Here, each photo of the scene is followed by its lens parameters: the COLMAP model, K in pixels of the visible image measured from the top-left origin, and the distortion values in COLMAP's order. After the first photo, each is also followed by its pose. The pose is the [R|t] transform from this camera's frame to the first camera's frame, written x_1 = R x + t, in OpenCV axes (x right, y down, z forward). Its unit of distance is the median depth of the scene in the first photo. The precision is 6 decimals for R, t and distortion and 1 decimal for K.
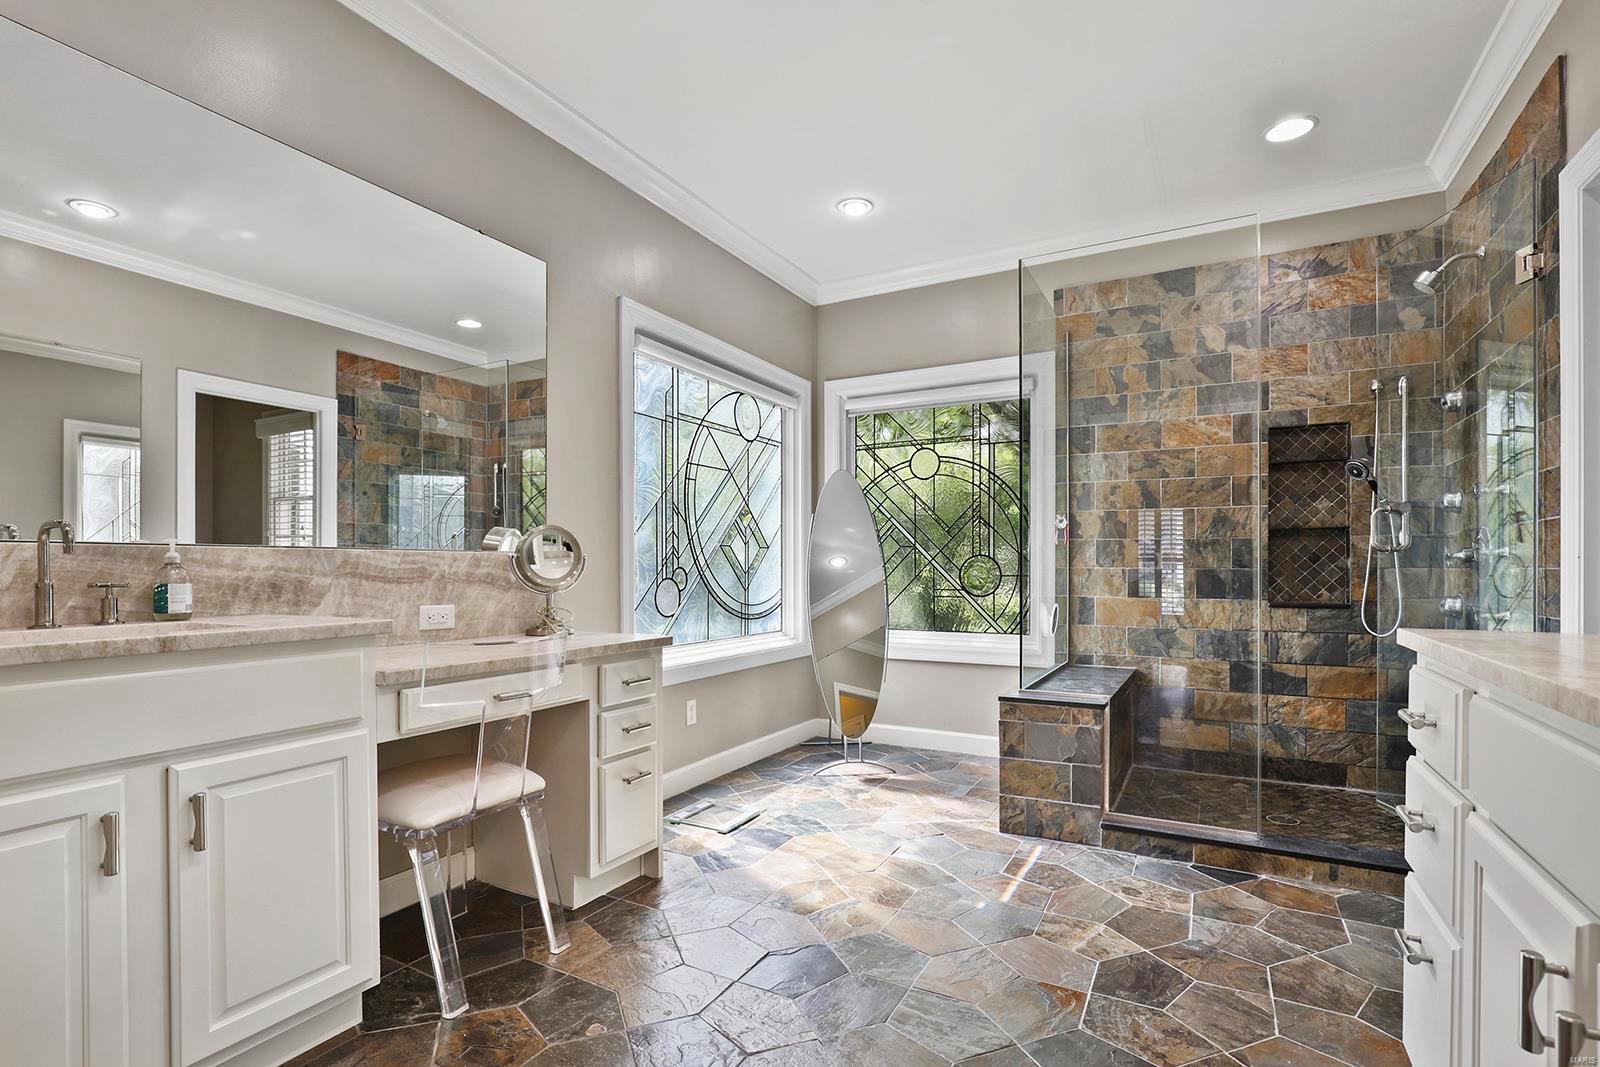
lens RADIAL K [[738.8, 0, 789.3], [0, 738.8, 572.3], [0, 0, 1]] dist [-0.007179, 0.003167]
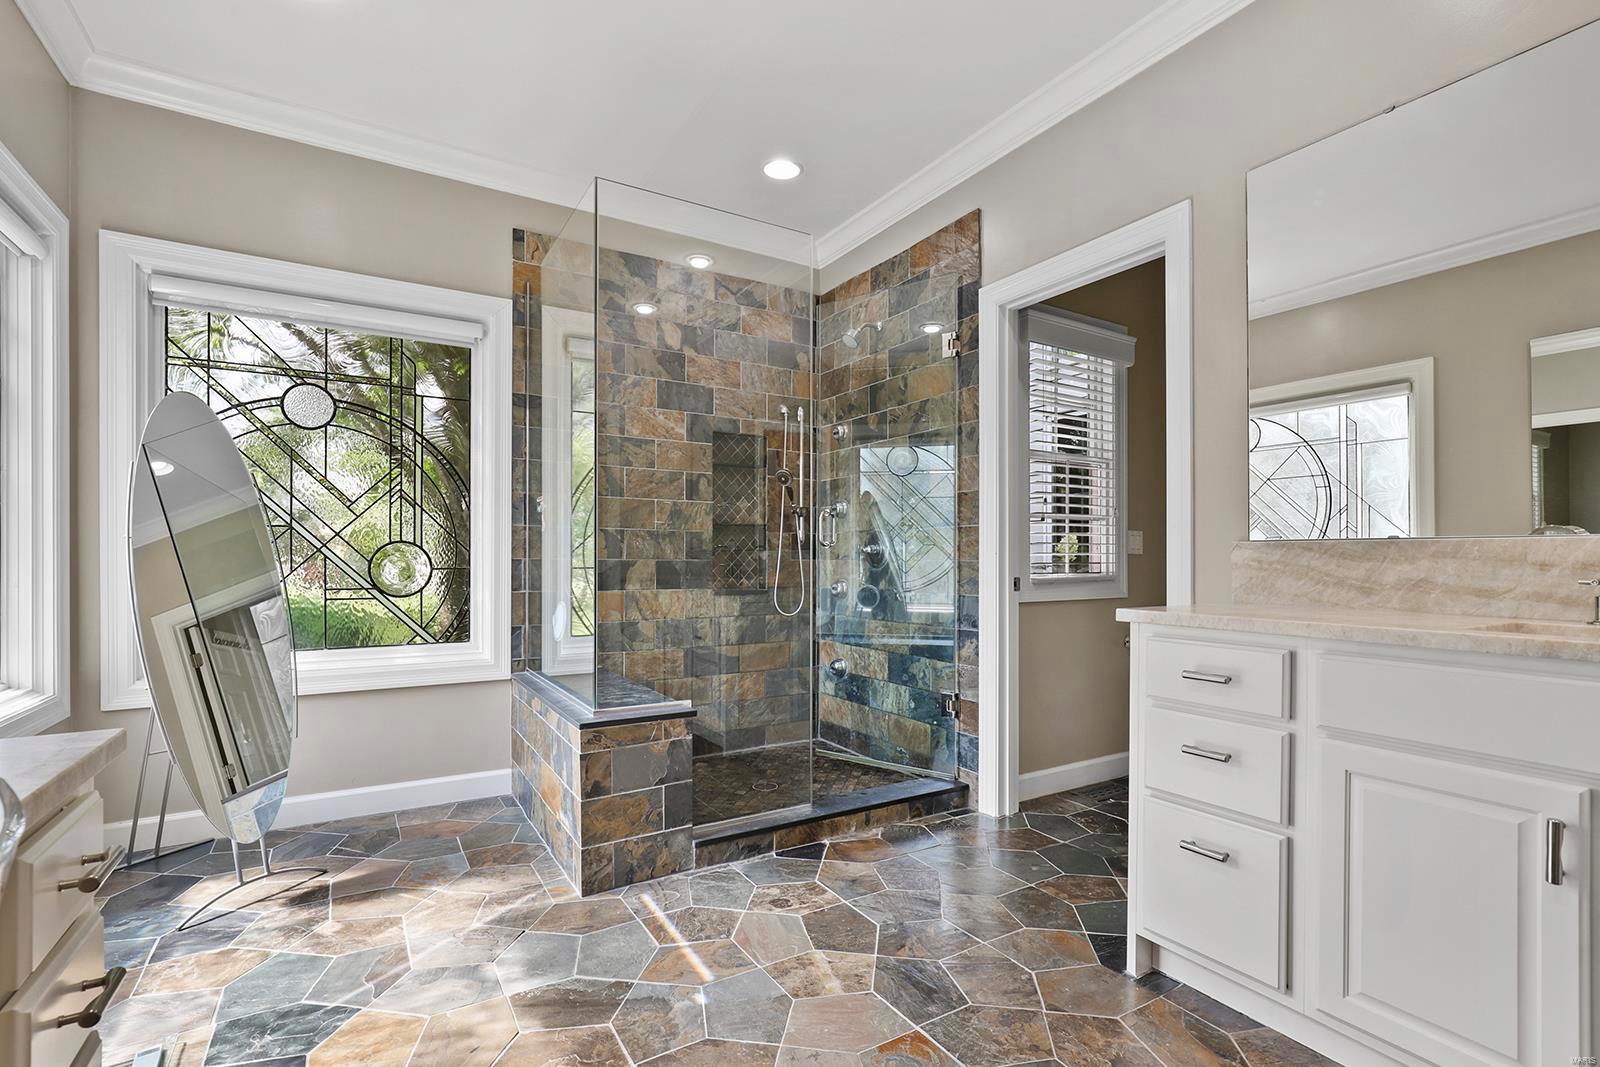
lens RADIAL K [[738.8, 0, 782.7], [0, 738.8, 559.6], [0, 0, 1]] dist [-0.007179, 0.003167]
pose [[0.500329, 0.000385, 0.865835, -0.254407], [0.002453, 0.999995, -0.001863, -0.003432], [-0.865832, 0.003056, 0.500326, 0.377400]]
